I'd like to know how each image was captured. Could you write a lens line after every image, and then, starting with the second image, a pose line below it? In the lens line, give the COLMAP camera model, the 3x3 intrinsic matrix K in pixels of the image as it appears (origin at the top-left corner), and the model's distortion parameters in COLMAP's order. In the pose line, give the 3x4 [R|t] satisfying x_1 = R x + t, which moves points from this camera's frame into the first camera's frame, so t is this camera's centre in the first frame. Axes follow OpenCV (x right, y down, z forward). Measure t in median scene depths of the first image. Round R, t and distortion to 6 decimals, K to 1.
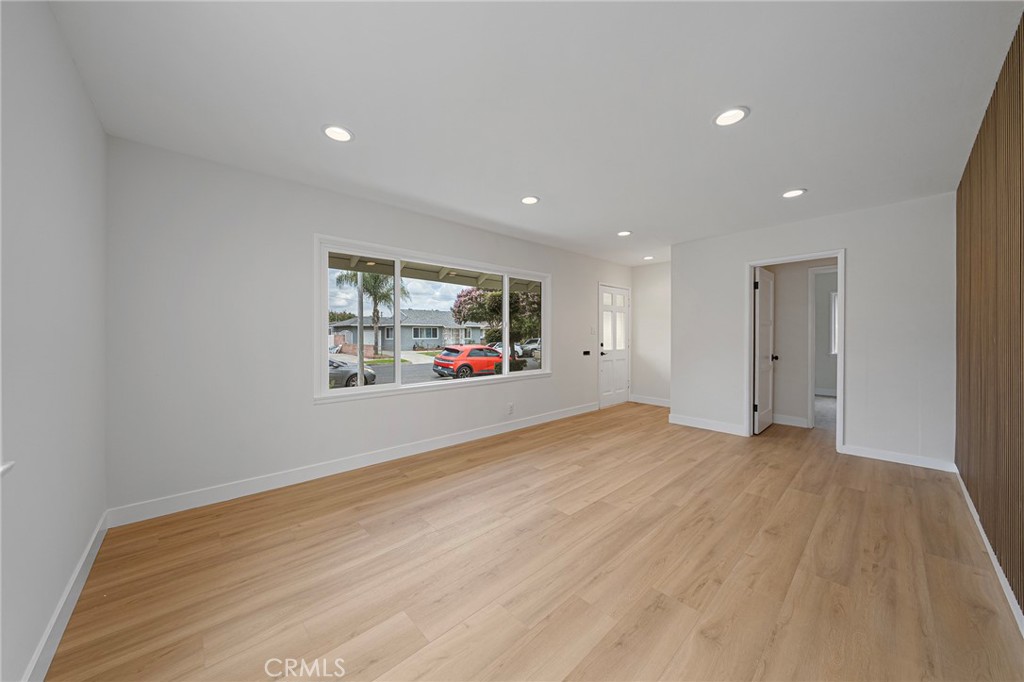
lens RADIAL K [[349.6, 0, 512.0], [0, 349.6, 341.0], [0, 0, 1]] dist [0.006191, 0.000044]
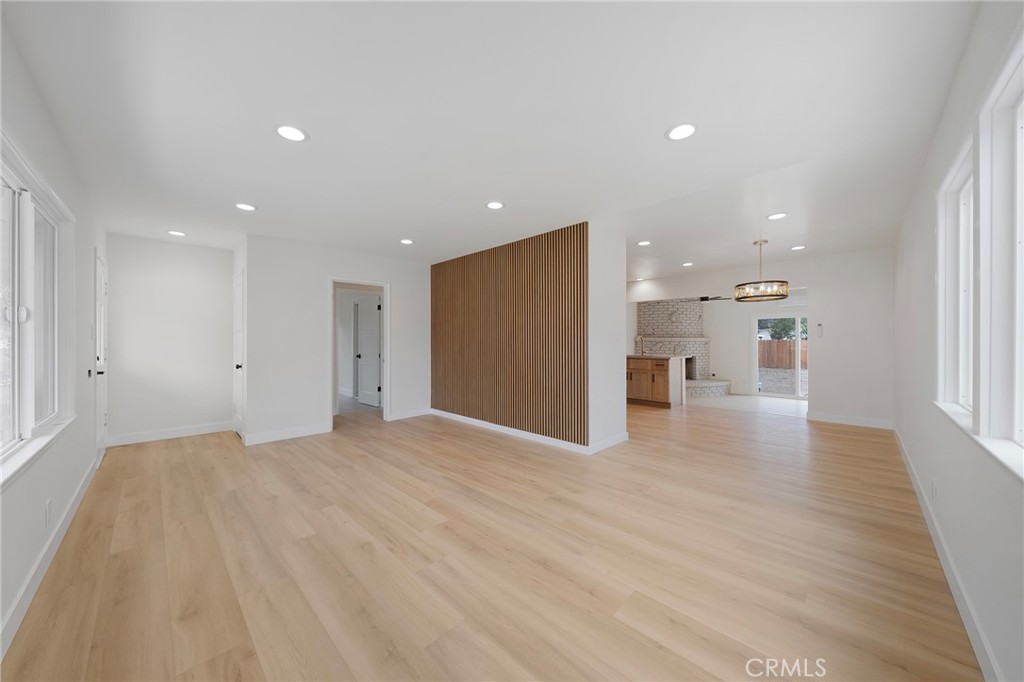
lens RADIAL K [[350.2, 0, 504.1], [0, 350.2, 341.1], [0, 0, 1]] dist [0.001208, -0.000075]
pose [[-0.023066, -0.000119, 0.999734, -0.683184], [0.017407, 0.999848, 0.000521, -0.009652], [-0.999582, 0.017414, -0.023061, 0.695044]]
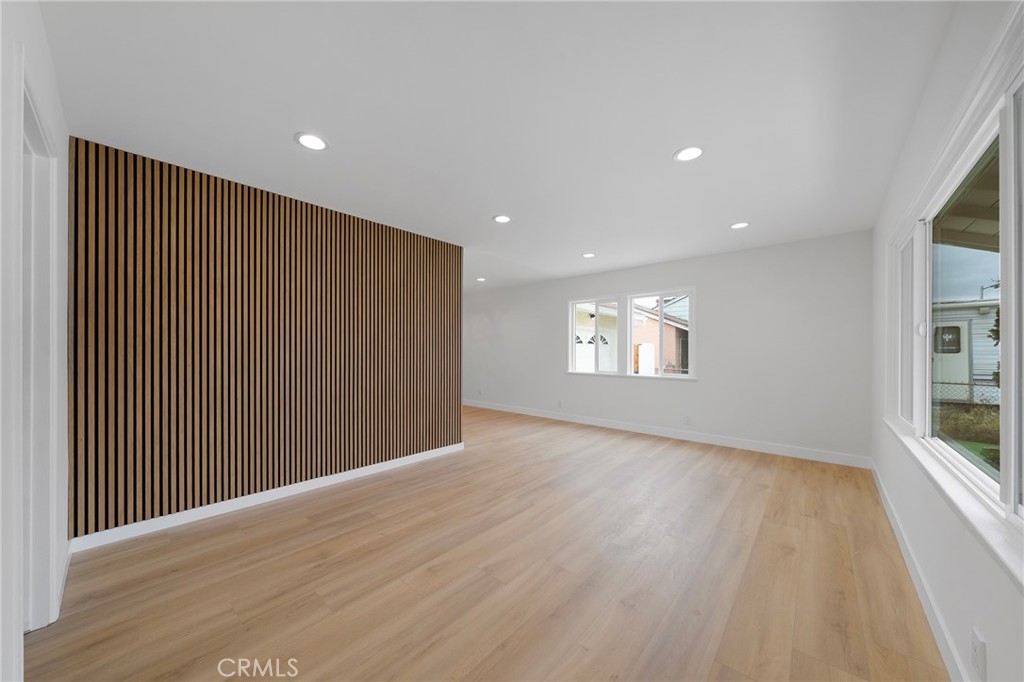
lens RADIAL K [[356.0, 0, 502.2], [0, 356.0, 352.3], [0, 0, 1]] dist [0.000637, 0.000022]
pose [[-0.997093, -0.003854, -0.076094, 0.527785], [-0.005281, 0.999814, 0.018561, -0.029838], [0.076009, 0.018909, -0.996928, 1.870758]]
